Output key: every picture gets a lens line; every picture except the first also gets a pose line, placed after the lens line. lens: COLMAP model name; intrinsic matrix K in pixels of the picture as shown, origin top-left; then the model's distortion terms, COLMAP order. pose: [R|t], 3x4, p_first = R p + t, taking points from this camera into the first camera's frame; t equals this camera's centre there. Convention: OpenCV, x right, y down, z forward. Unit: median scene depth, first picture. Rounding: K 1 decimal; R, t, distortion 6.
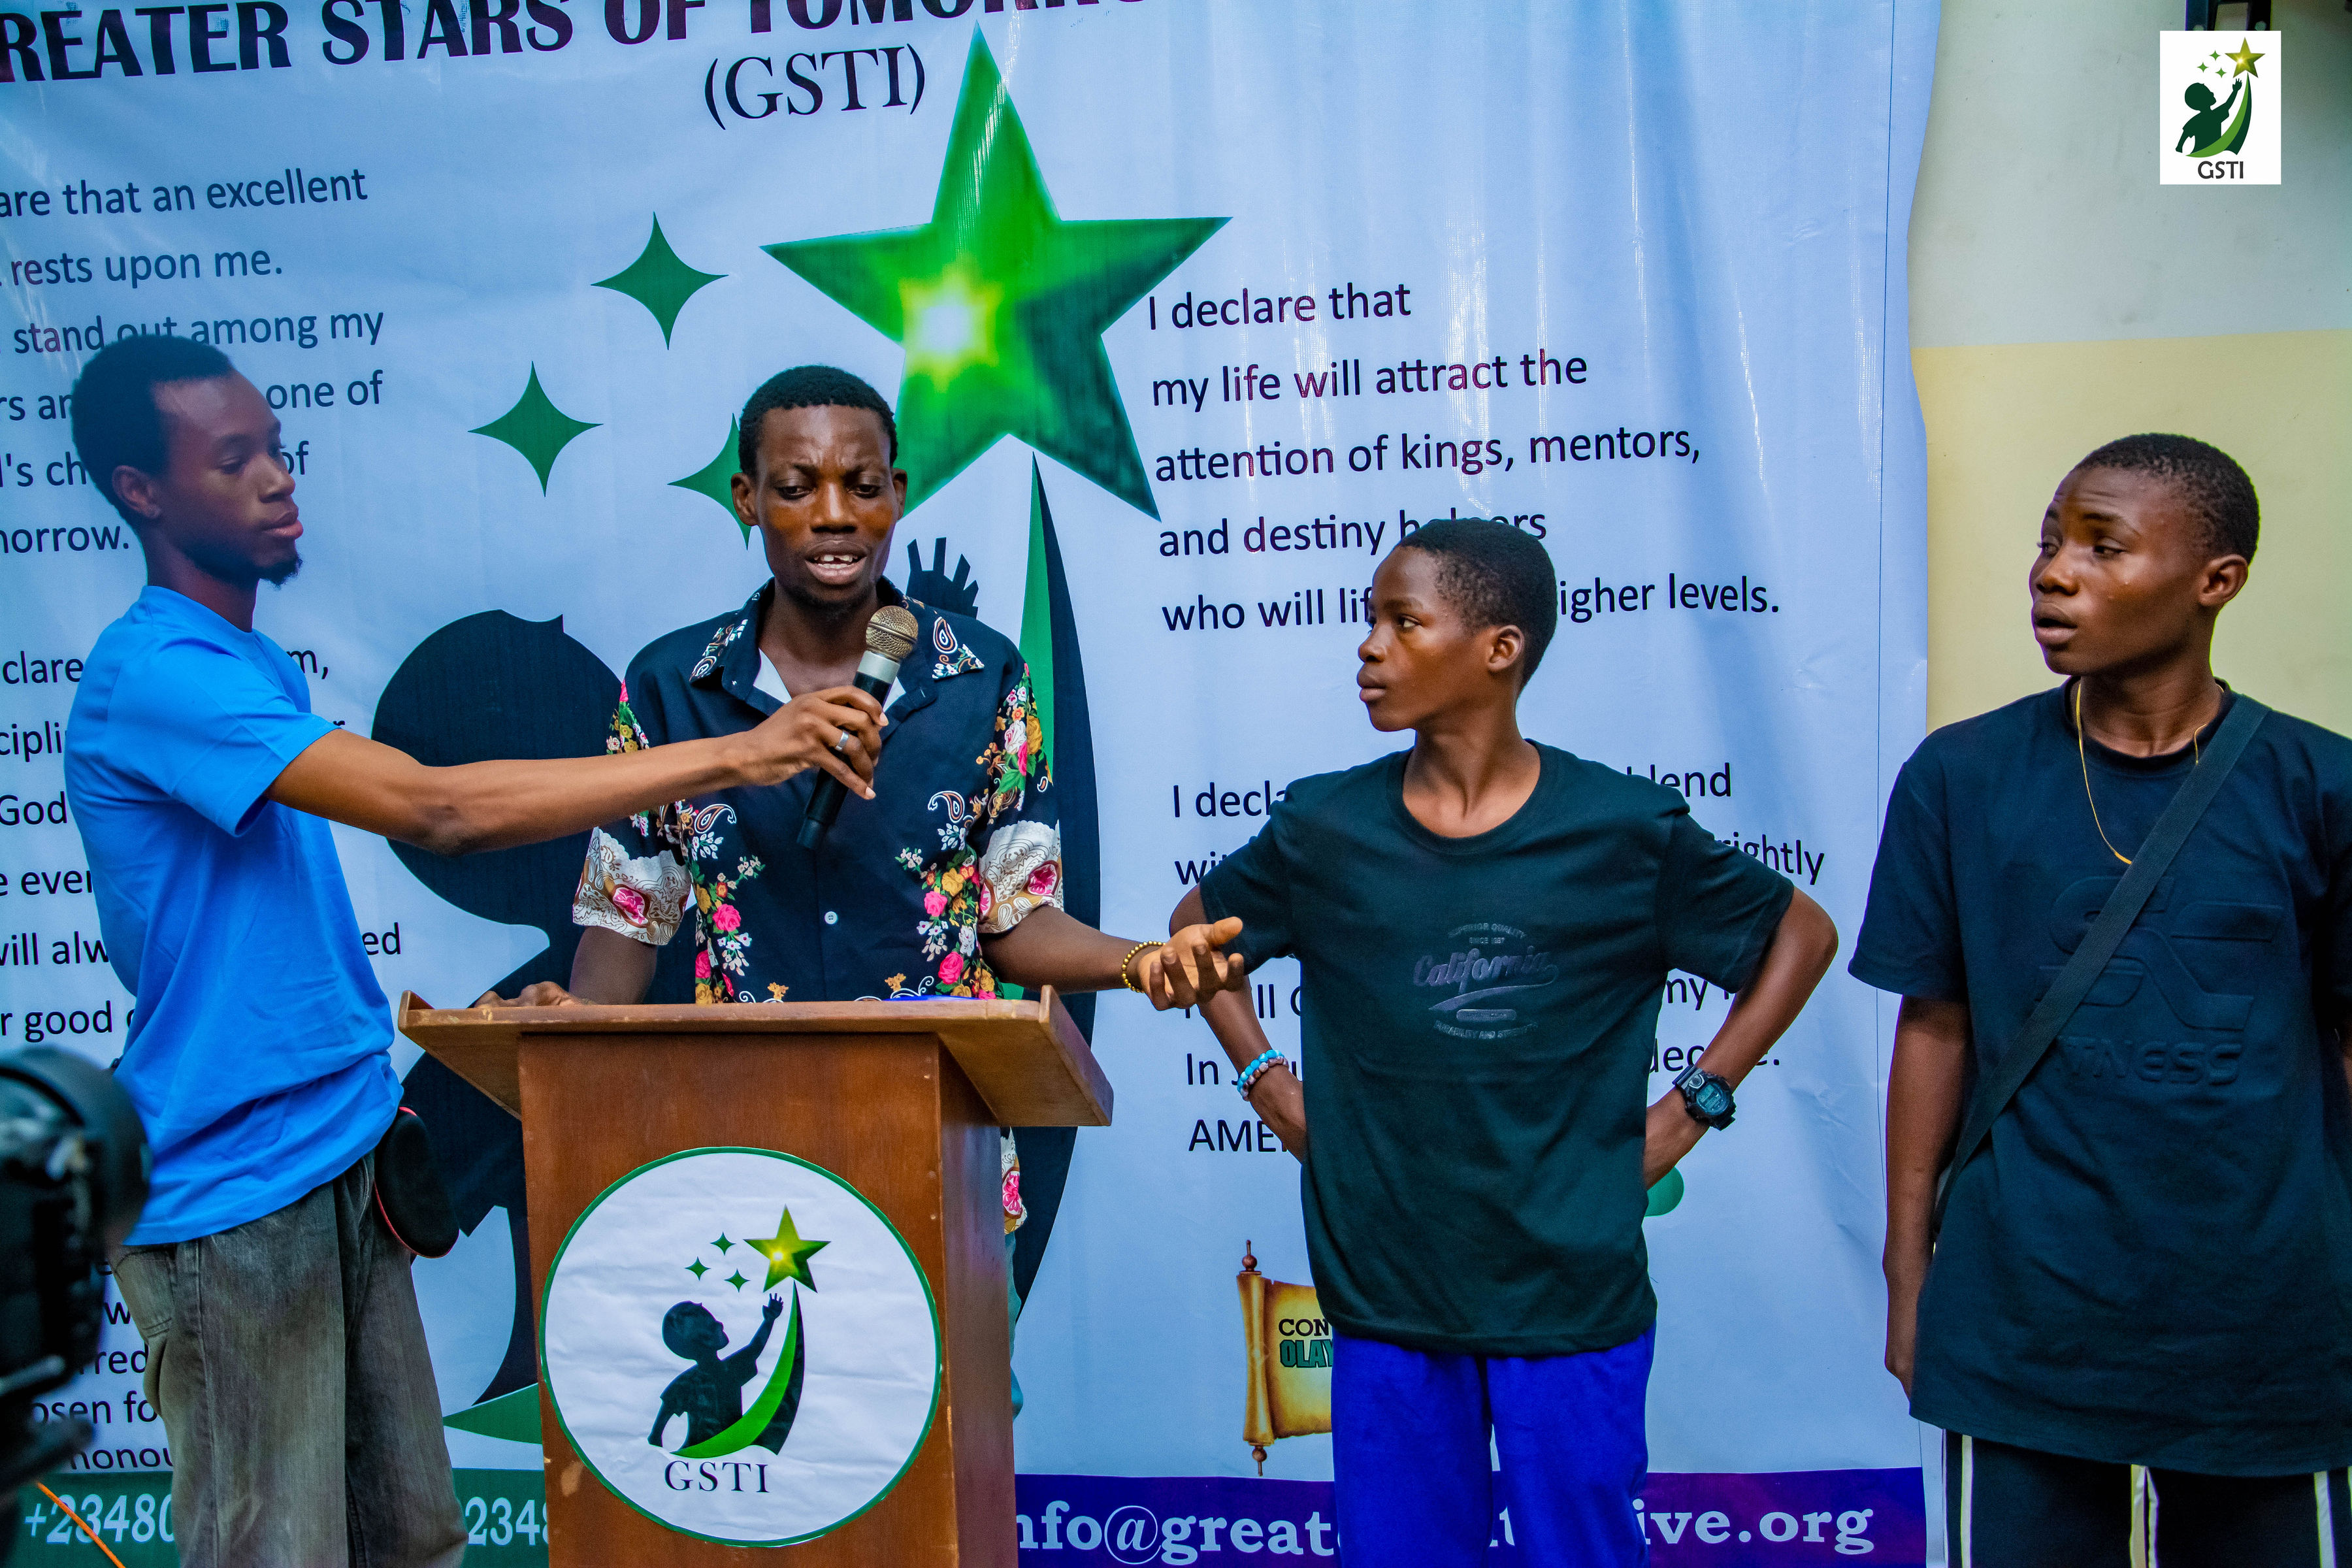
lens RADIAL K [[2770.2, 0, 1197.9], [0, 2770.2, 781.3], [0, 0, 1]] dist [0.081758, 0.000000]
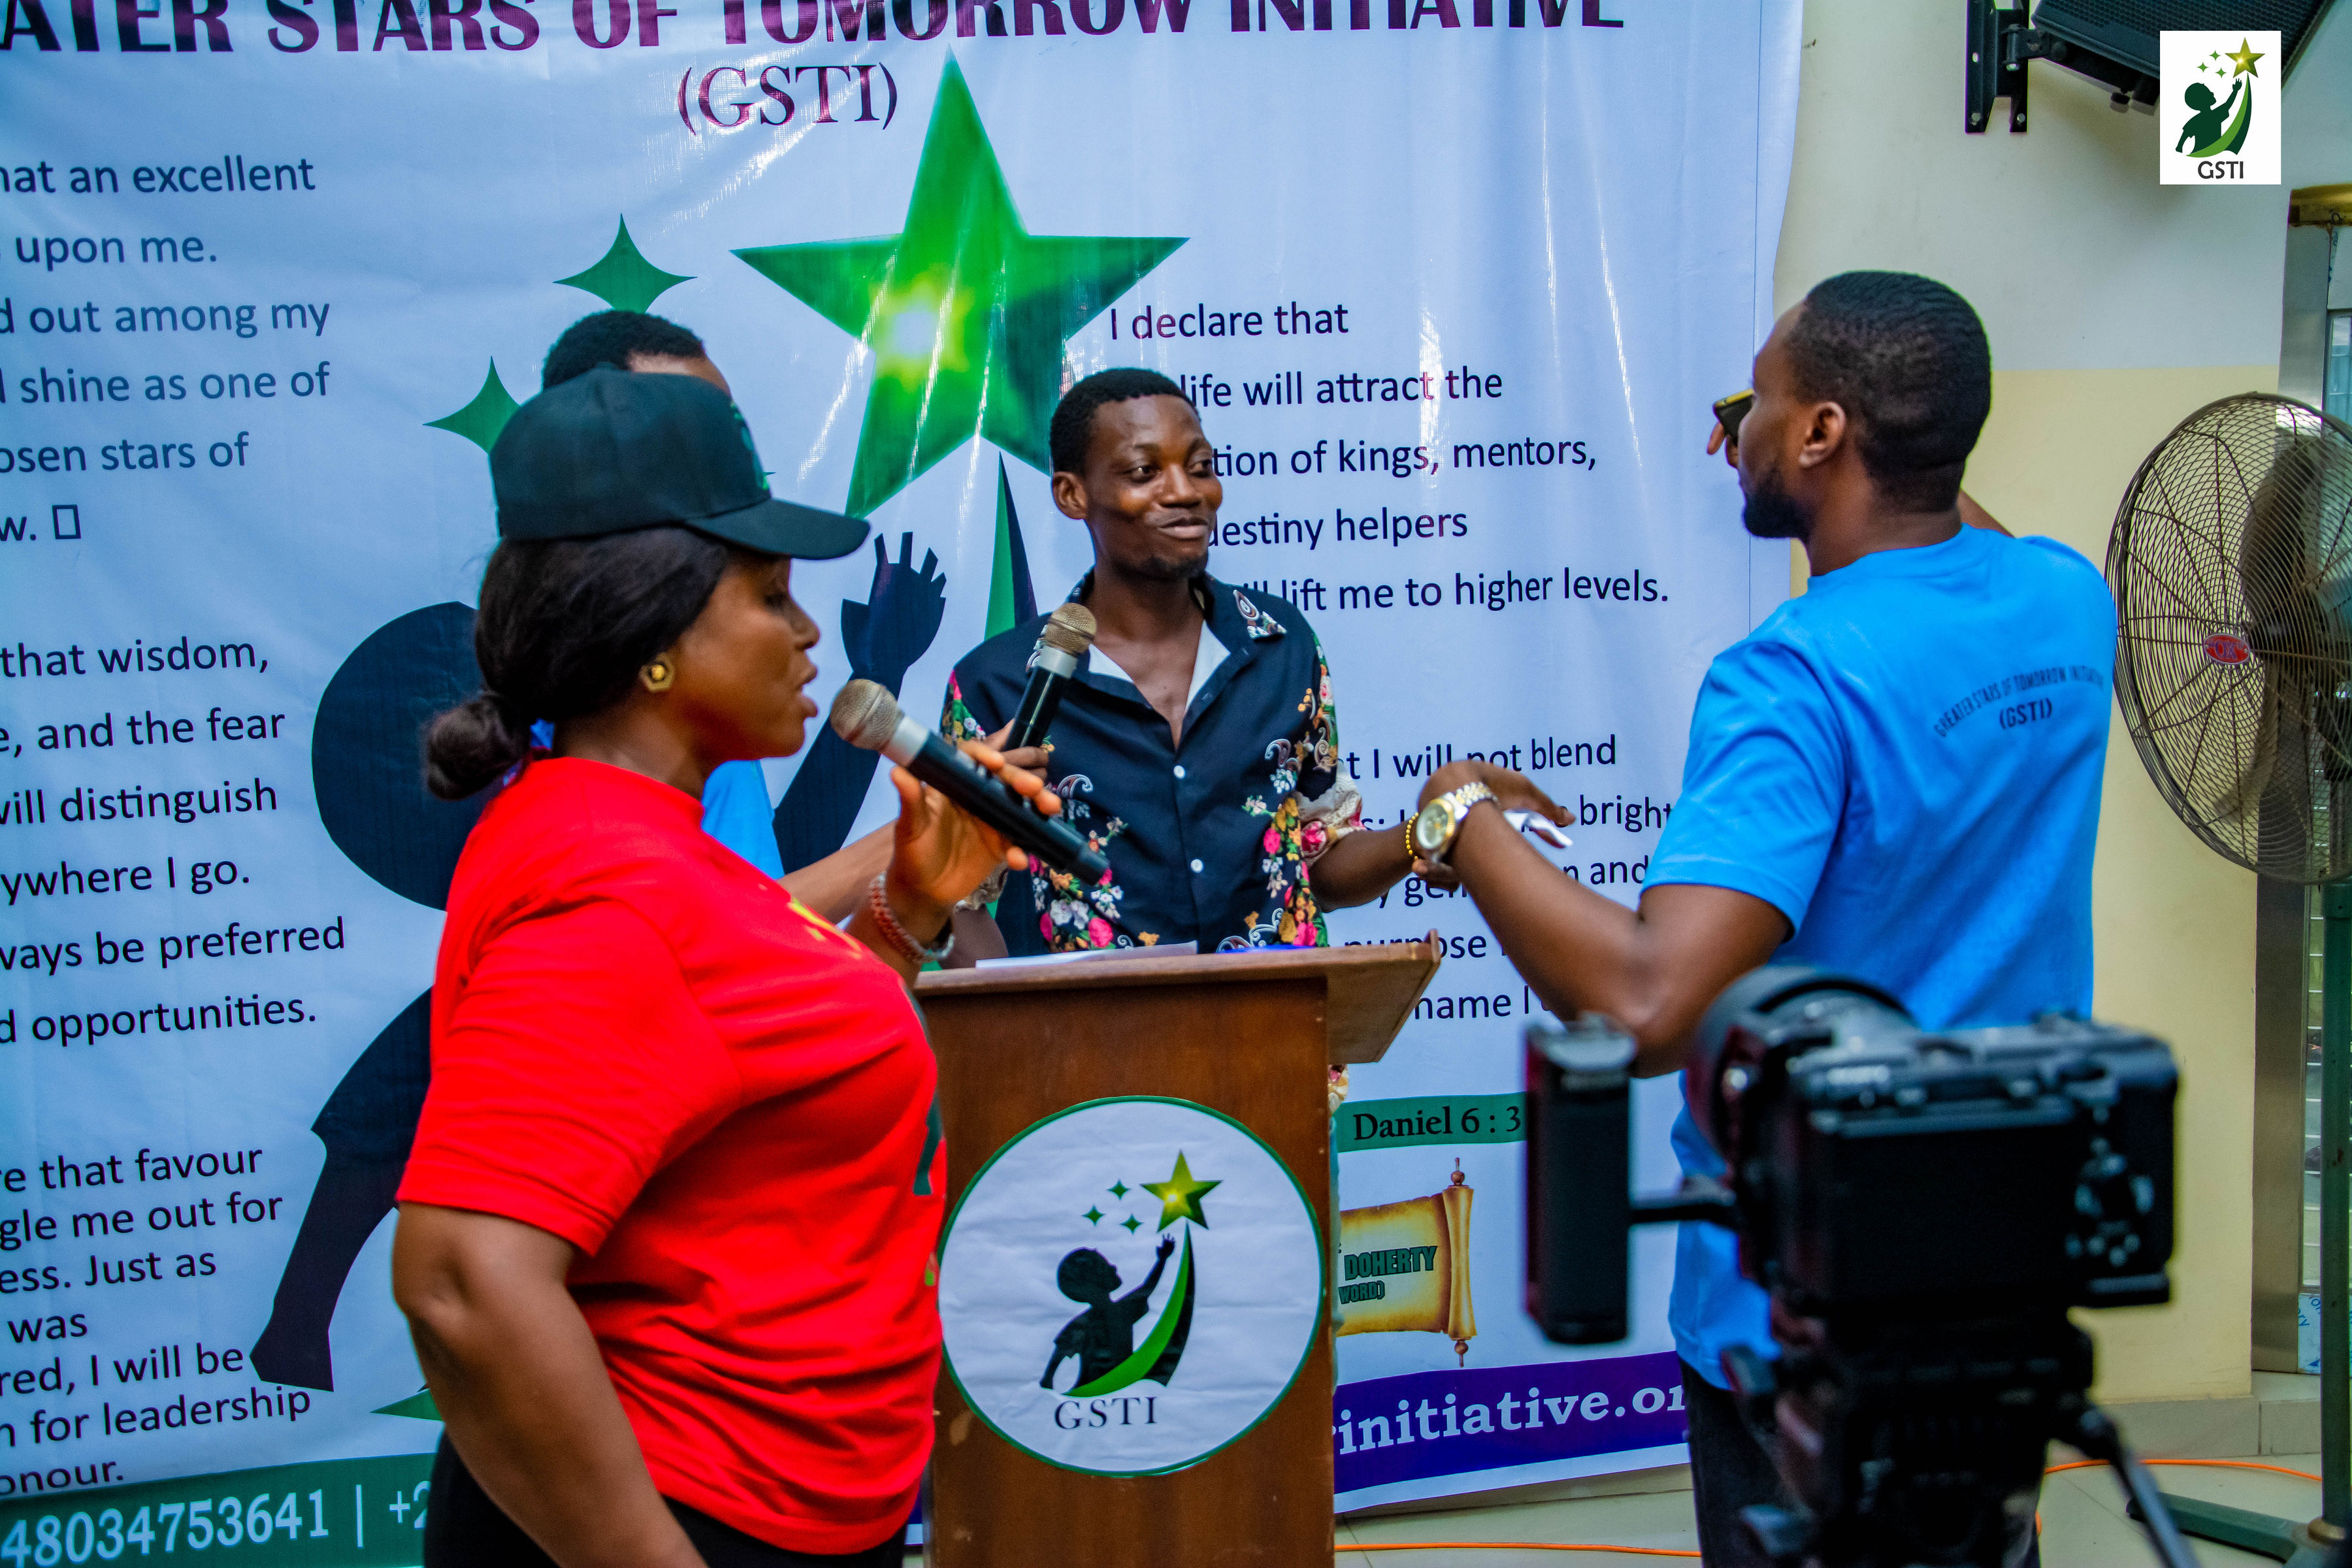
lens RADIAL K [[2513.5, 0, 1170.1], [0, 2513.5, 782.8], [0, 0, 1]] dist [0.045306, 0.000000]
pose [[0.963519, -0.020031, 0.266889, -0.258185], [0.020325, 0.999792, 0.001660, 0.007890], [-0.266867, 0.003826, 0.963726, 0.054195]]
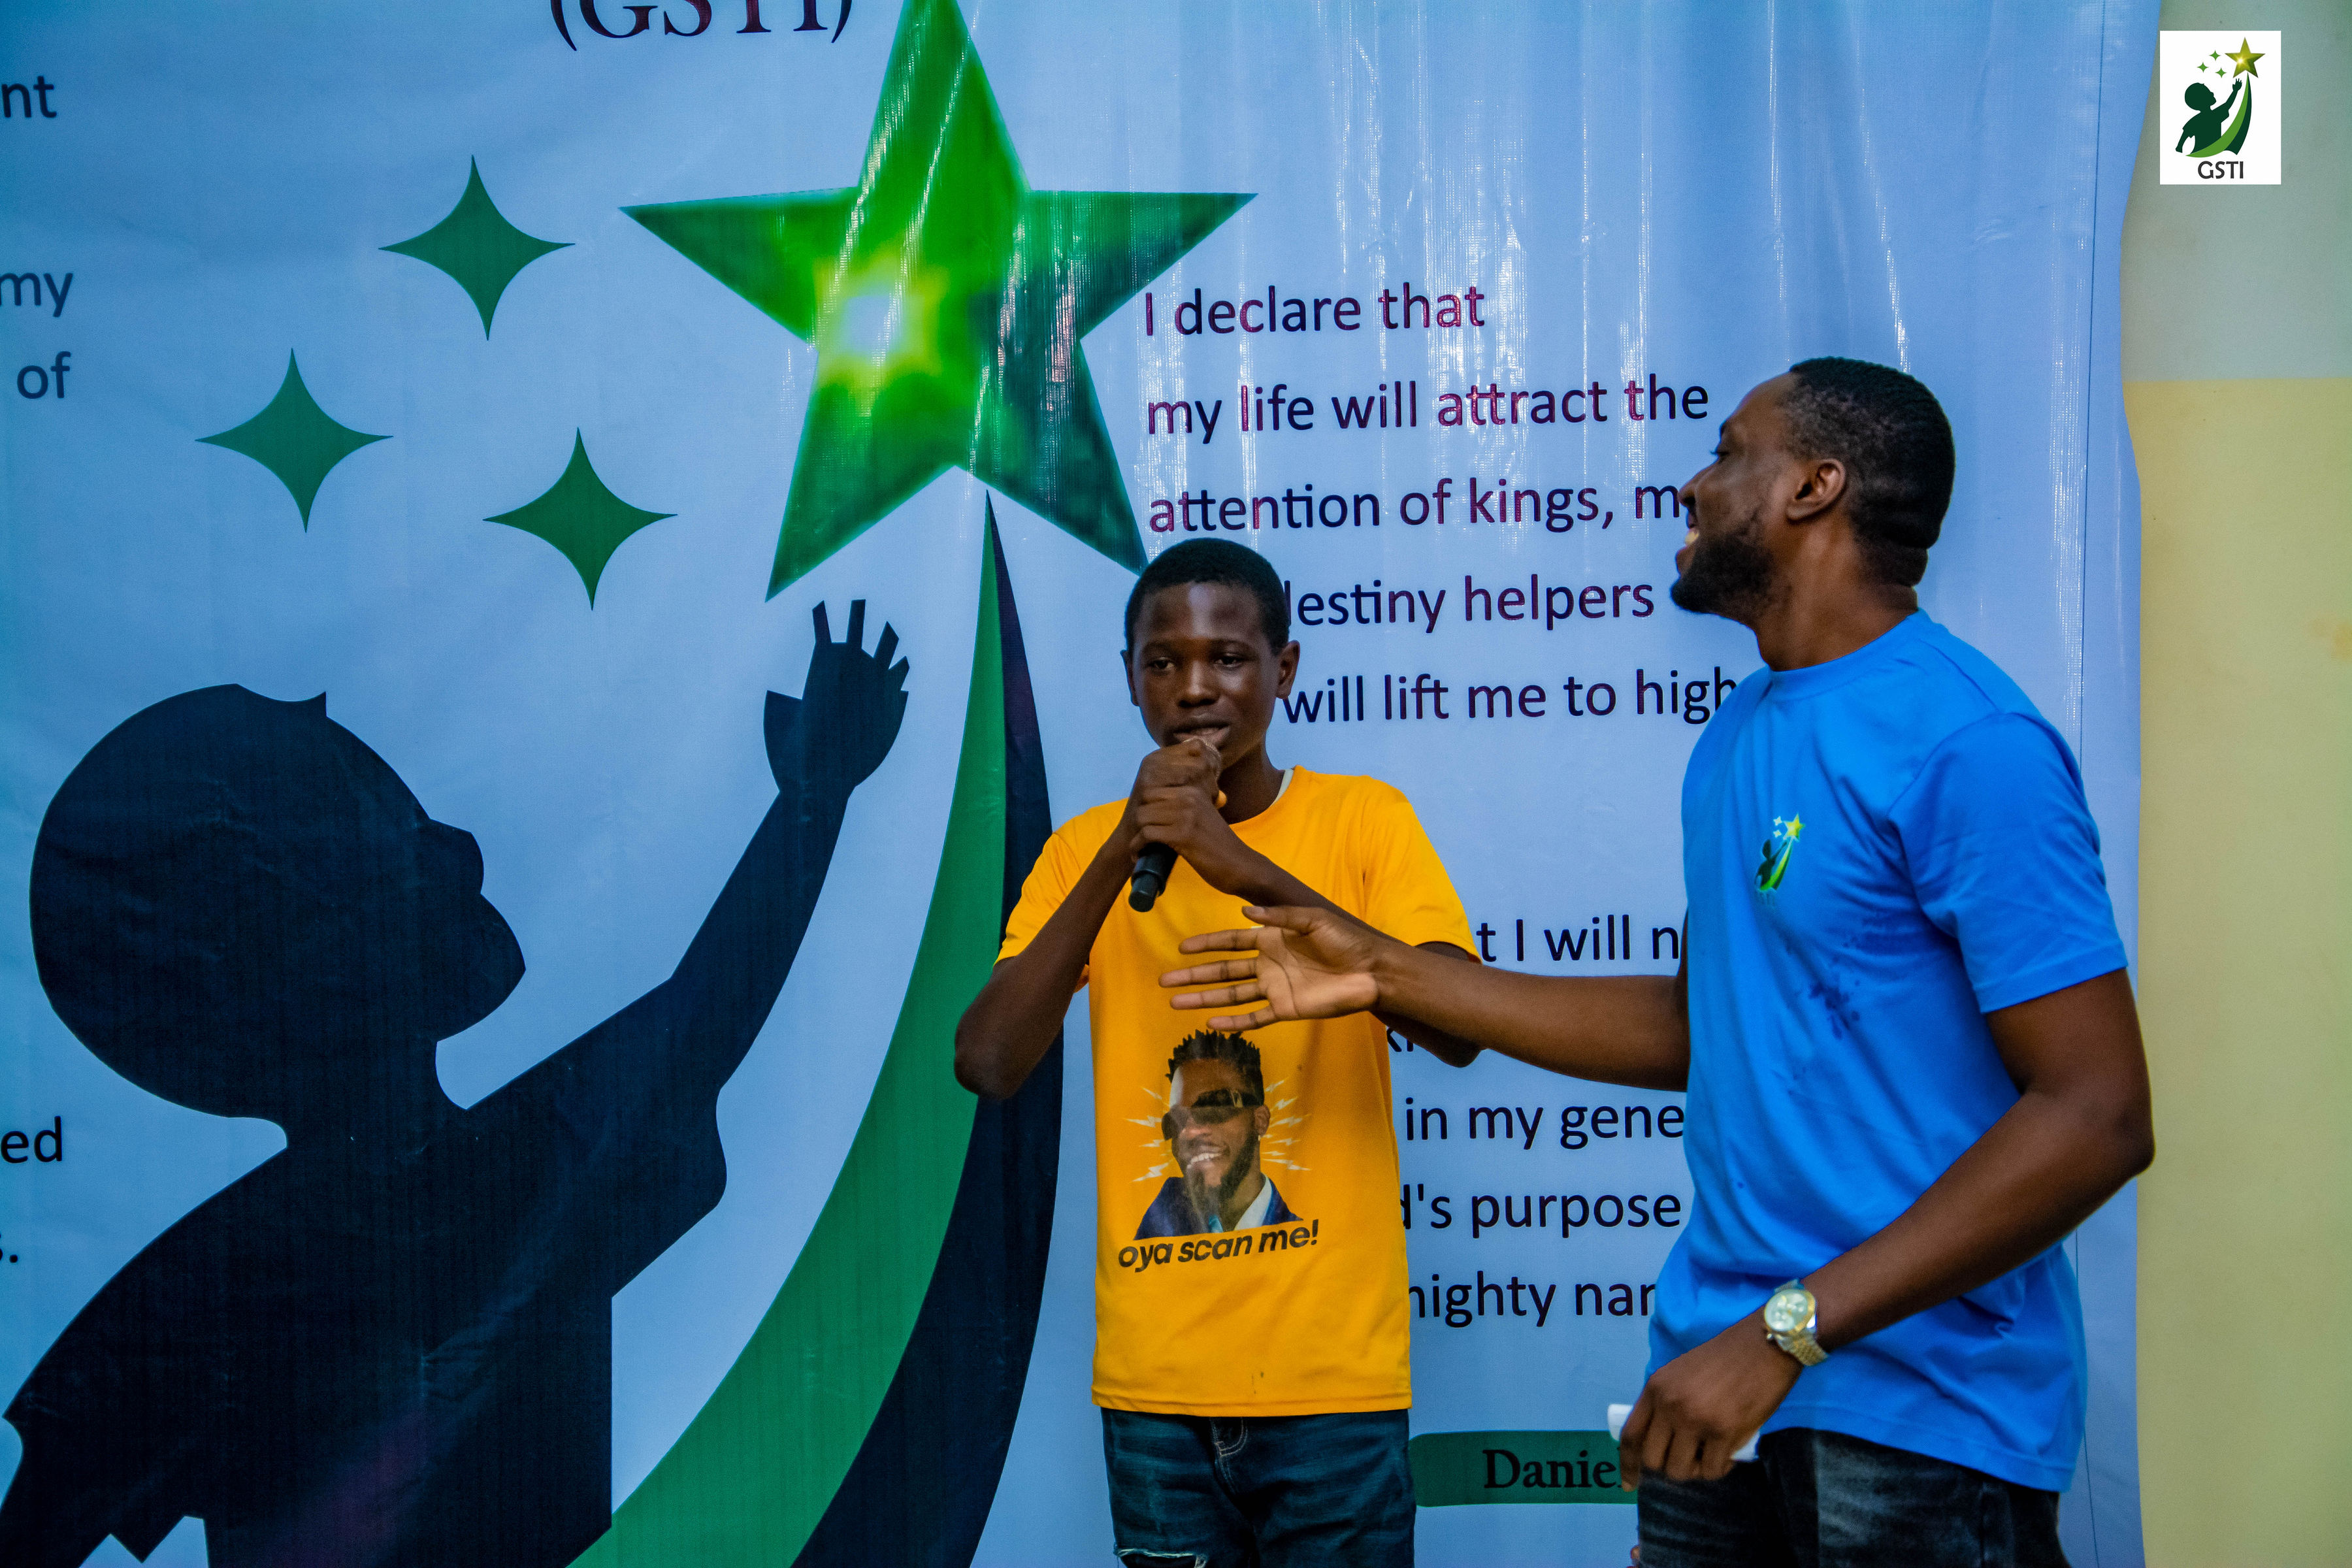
lens RADIAL K [[4457.5, 0, 1192.3], [0, 4457.5, 826.9], [0, 0, 1]] dist [0.353710, 0.000000]
pose [[0.990079, 0.015196, 0.139688, -0.174957], [-0.007116, 0.998282, -0.058166, 0.045200], [-0.140331, 0.056595, 0.988486, -0.219442]]
